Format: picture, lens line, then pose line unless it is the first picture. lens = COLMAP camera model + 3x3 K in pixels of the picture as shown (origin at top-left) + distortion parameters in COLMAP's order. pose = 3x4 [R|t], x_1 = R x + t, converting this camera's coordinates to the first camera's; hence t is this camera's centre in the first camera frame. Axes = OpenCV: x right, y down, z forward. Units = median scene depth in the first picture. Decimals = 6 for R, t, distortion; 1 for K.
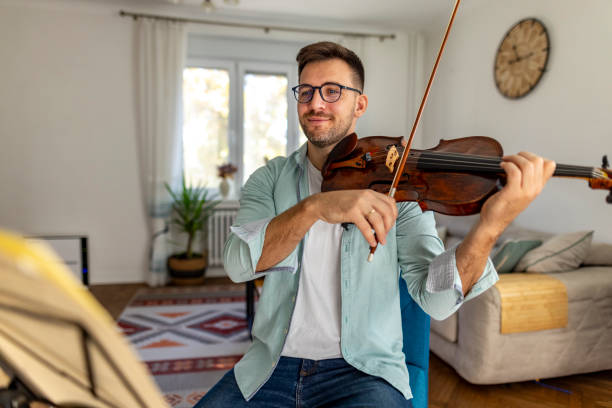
lens RADIAL K [[437.0, 0, 307.7], [0, 437.0, 211.0], [0, 0, 1]] dist [0.007544, 0.003455]
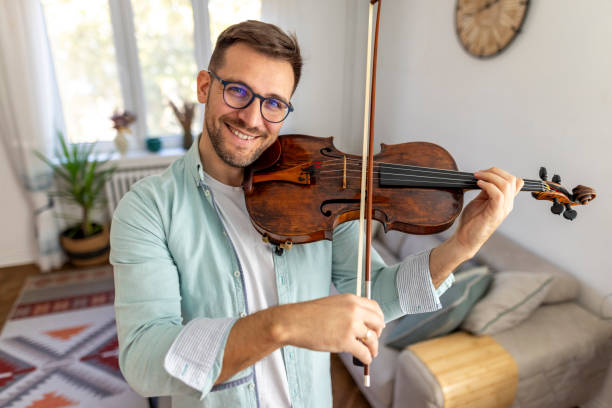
lens RADIAL K [[437.0, 0, 312.2], [0, 437.0, 204.8], [0, 0, 1]] dist [0.007544, 0.003455]
pose [[0.990509, -0.048716, 0.128527, 0.064453], [0.007977, 0.953882, 0.300076, -0.252062], [-0.137218, -0.296202, 0.945217, 0.222175]]
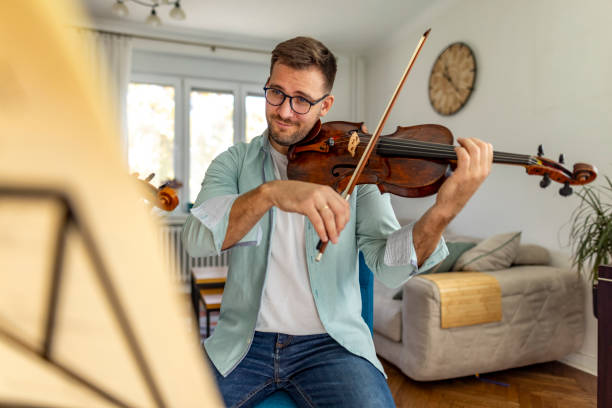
lens RADIAL K [[437.0, 0, 302.5], [0, 437.0, 205.6], [0, 0, 1]] dist [0.007544, 0.003455]
pose [[0.994224, -0.005078, 0.107208, 0.003211], [0.013013, 0.997214, -0.073447, 0.039179], [-0.106537, 0.074417, 0.991520, -0.007941]]
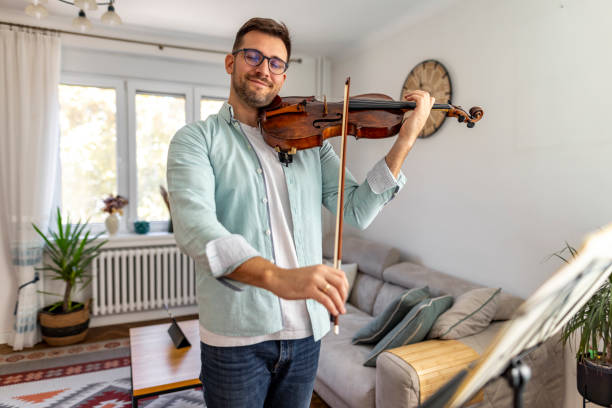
lens RADIAL K [[437.0, 0, 314.6], [0, 437.0, 198.9], [0, 0, 1]] dist [0.007544, 0.003455]
pose [[0.976199, -0.015823, 0.216298, 0.020652], [0.020536, 0.999598, -0.019562, -0.106789], [-0.215901, 0.023538, 0.976131, 0.087402]]
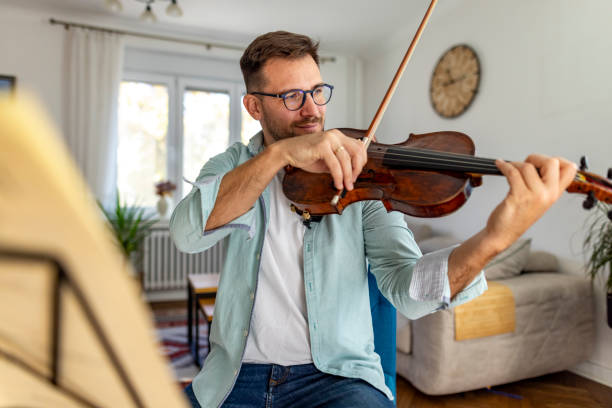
lens RADIAL K [[437.0, 0, 306.9], [0, 437.0, 203.5], [0, 0, 1]] dist [0.007544, 0.003455]
pose [[0.989624, -0.003734, 0.143634, -0.022691], [0.014846, 0.996969, -0.076368, 0.024796], [-0.142914, 0.077708, 0.986680, 0.025246]]
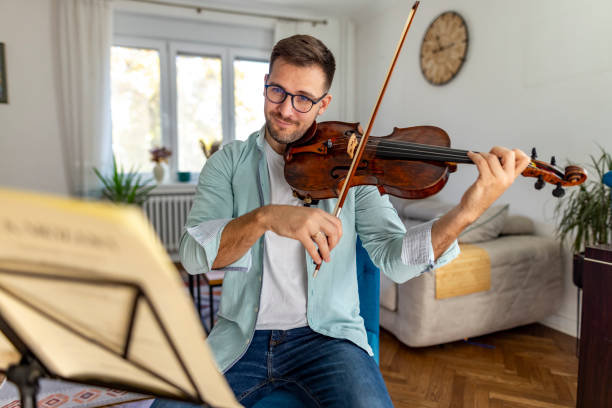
lens RADIAL K [[437.0, 0, 311.7], [0, 437.0, 201.0], [0, 0, 1]] dist [0.007544, 0.003455]
pose [[0.985480, -0.028019, 0.167464, -0.028009], [0.025525, 0.999529, 0.017030, 0.003609], [-0.167862, -0.012508, 0.985731, -0.019247]]
